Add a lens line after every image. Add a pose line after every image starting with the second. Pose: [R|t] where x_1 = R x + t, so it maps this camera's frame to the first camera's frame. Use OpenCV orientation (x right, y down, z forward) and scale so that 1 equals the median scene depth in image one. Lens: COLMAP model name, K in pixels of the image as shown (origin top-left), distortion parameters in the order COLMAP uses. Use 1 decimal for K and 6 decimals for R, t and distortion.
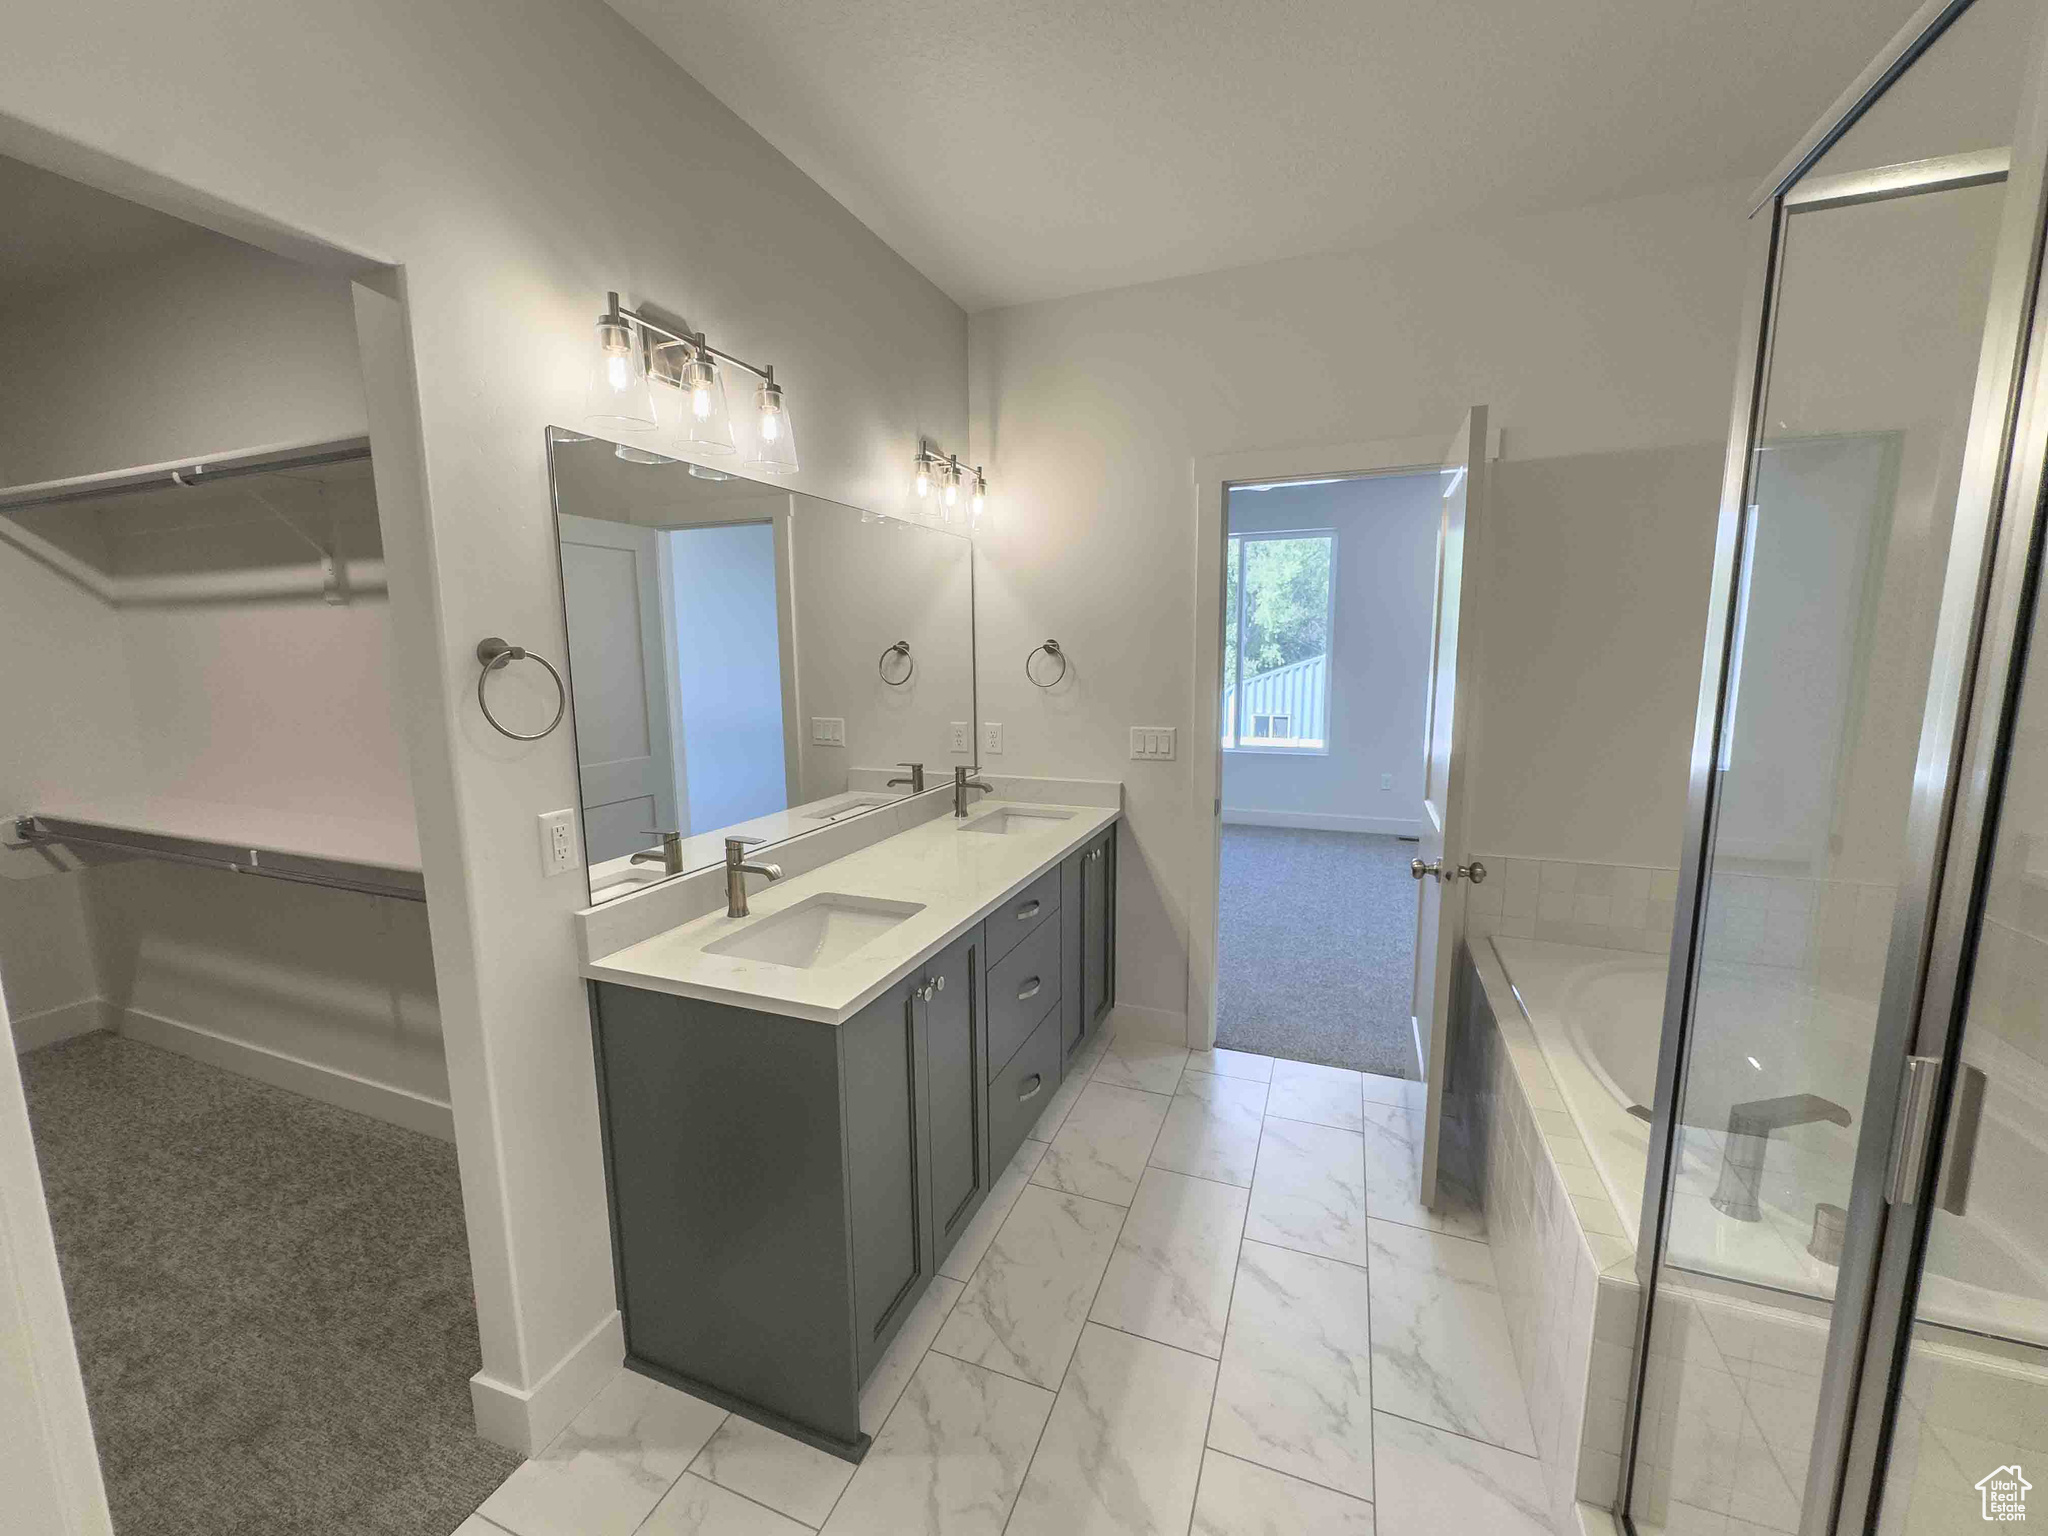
lens RADIAL K [[818.4, 0, 1026.7], [0, 818.4, 770.7], [0, 0, 1]] dist [-0.001867, -0.000073]
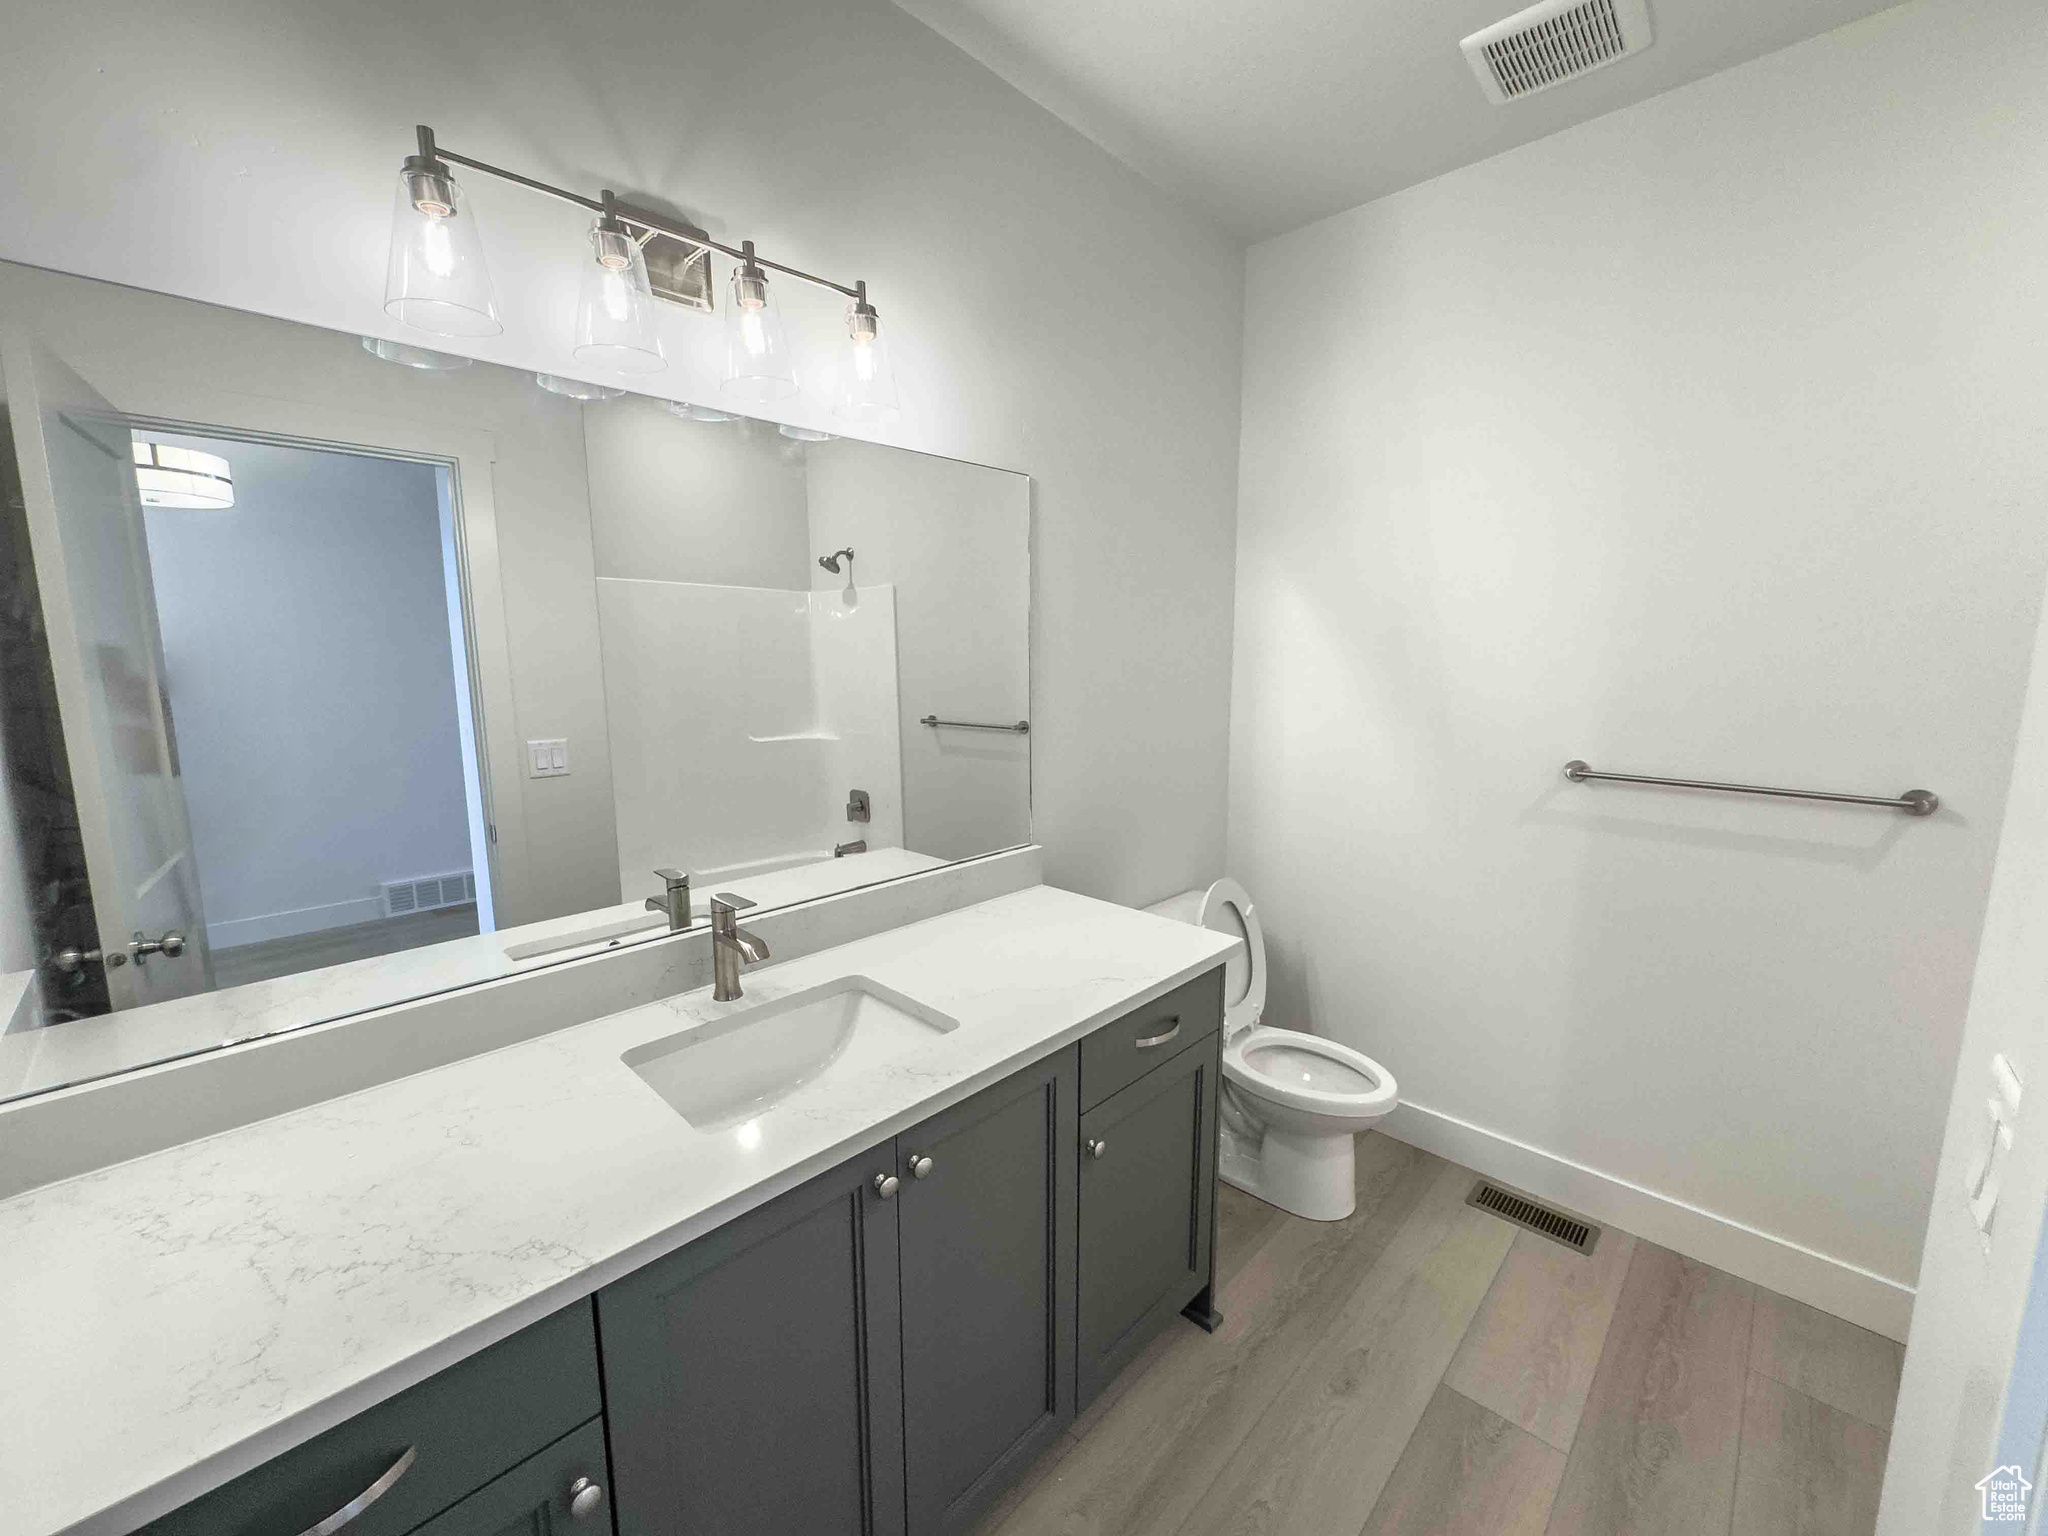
lens RADIAL K [[818.4, 0, 988.0], [0, 818.4, 779.7], [0, 0, 1]] dist [-0.001867, -0.000073]
pose [[0.914175, 0.066145, -0.399887, 0.156013], [-0.059325, 0.997805, 0.029425, -0.060468], [0.400956, -0.003176, 0.916092, 0.381725]]
